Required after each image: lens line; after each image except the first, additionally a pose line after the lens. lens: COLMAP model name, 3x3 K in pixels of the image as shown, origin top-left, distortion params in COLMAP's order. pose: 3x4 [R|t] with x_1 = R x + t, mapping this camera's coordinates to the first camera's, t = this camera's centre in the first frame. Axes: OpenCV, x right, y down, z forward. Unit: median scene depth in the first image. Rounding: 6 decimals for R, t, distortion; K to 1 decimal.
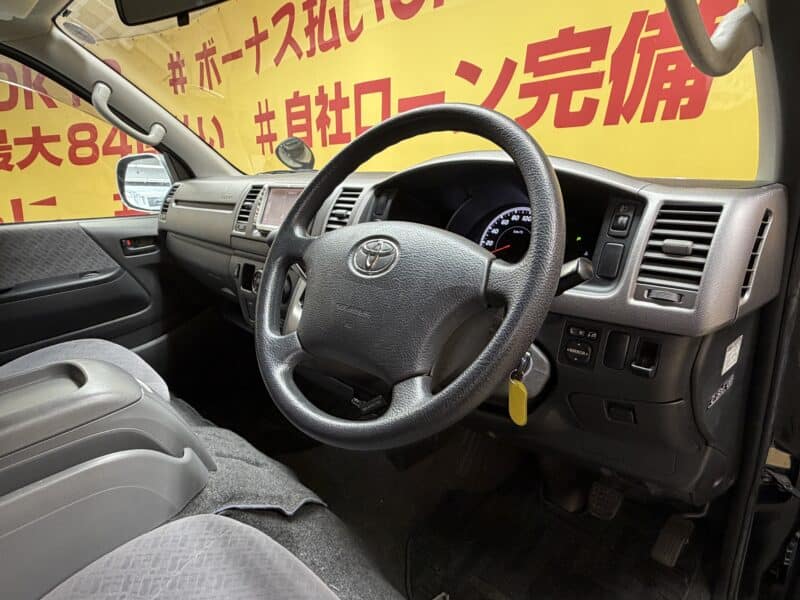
lens RADIAL K [[466.5, 0, 391.7], [0, 466.5, 303.4], [0, 0, 1]] dist [-0.005261, 0.006336]
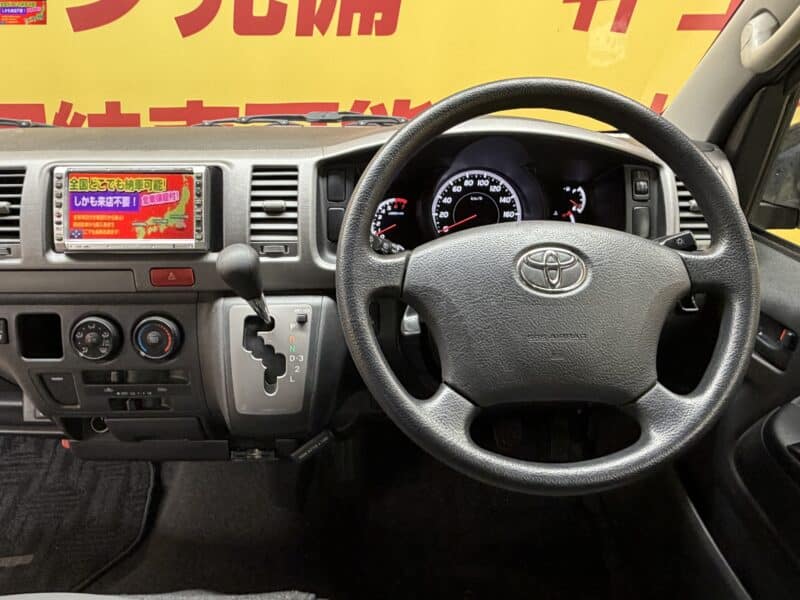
lens RADIAL K [[581.0, 0, 381.5], [0, 581.0, 300.7], [0, 0, 1]] dist [0.001144, -0.000410]
pose [[0.695176, -0.268739, 0.666715, -0.336762], [0.192327, 0.963210, 0.187713, -0.105213], [-0.692633, -0.002267, 0.721287, 0.154281]]
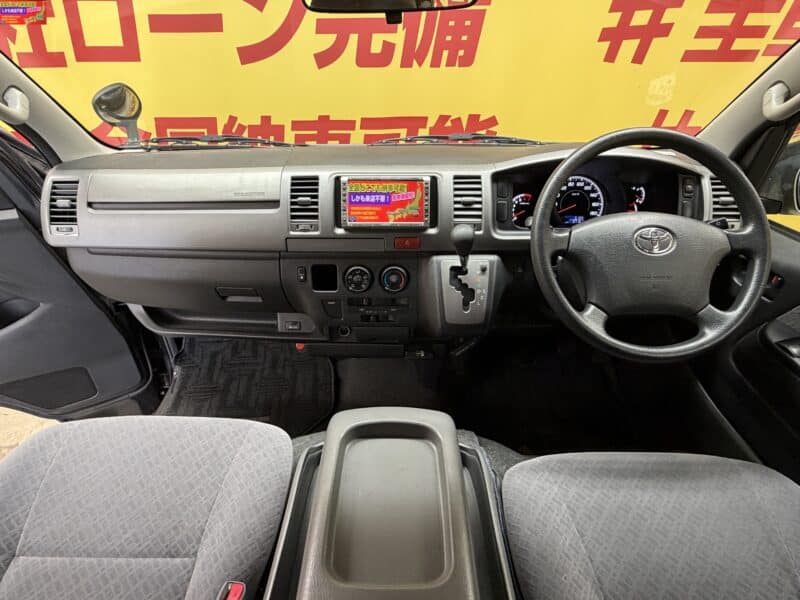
lens RADIAL K [[447.8, 0, 393.6], [0, 447.8, 301.0], [0, 0, 1]] dist [0.011232, -0.009732]
pose [[0.713111, -0.320434, 0.623534, -0.558807], [0.190634, 0.944546, 0.267381, -0.160974], [-0.674634, -0.071806, 0.734651, 0.165832]]
